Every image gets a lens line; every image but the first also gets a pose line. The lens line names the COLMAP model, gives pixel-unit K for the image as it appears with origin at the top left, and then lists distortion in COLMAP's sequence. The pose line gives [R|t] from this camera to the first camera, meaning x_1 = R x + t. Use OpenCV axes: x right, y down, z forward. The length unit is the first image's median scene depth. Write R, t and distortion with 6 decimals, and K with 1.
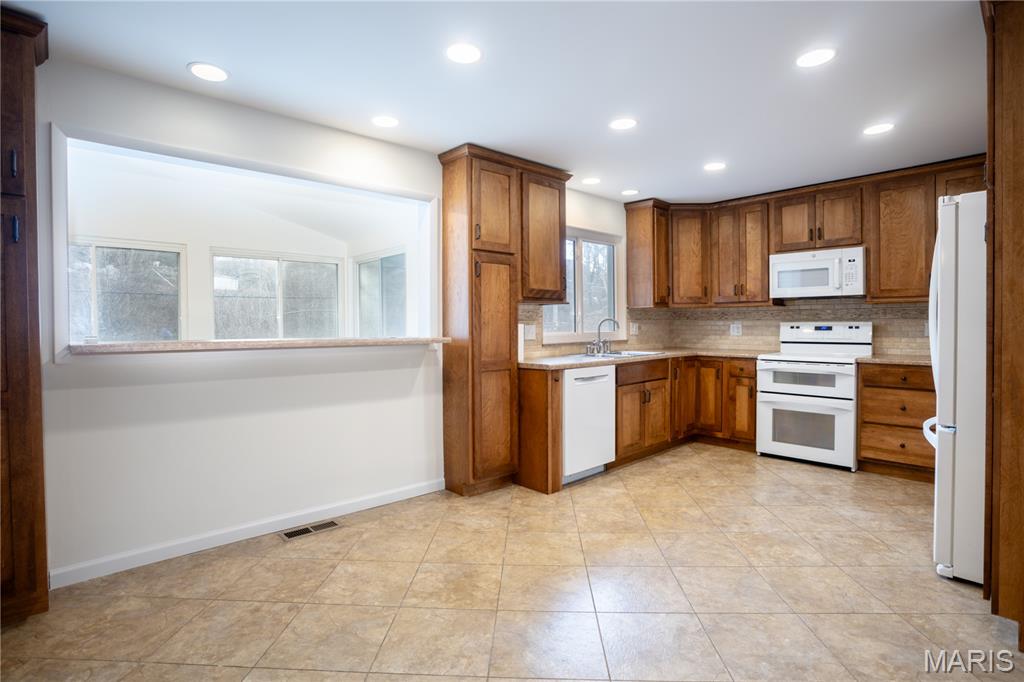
lens RADIAL K [[506.7, 0, 516.9], [0, 506.7, 330.5], [0, 0, 1]] dist [-0.026390, 0.002391]
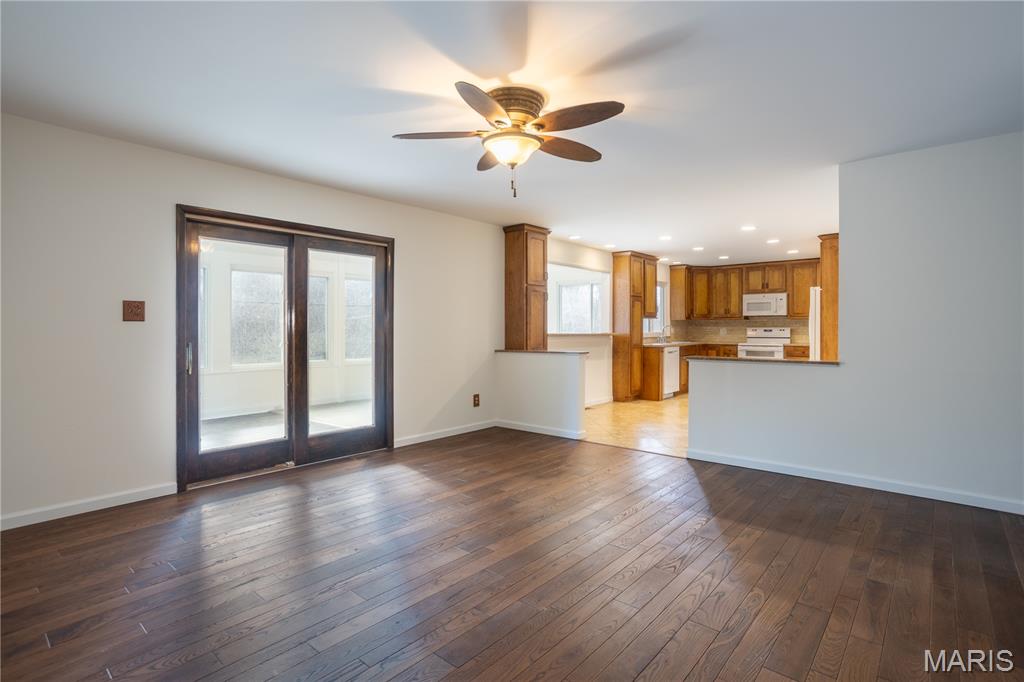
lens RADIAL K [[506.7, 0, 507.1], [0, 506.7, 332.6], [0, 0, 1]] dist [-0.026390, 0.002391]
pose [[0.994442, 0.005425, 0.105151, -0.745389], [-0.004728, 0.999965, -0.006876, 0.025648], [-0.105184, 0.006341, 0.994433, -1.046507]]
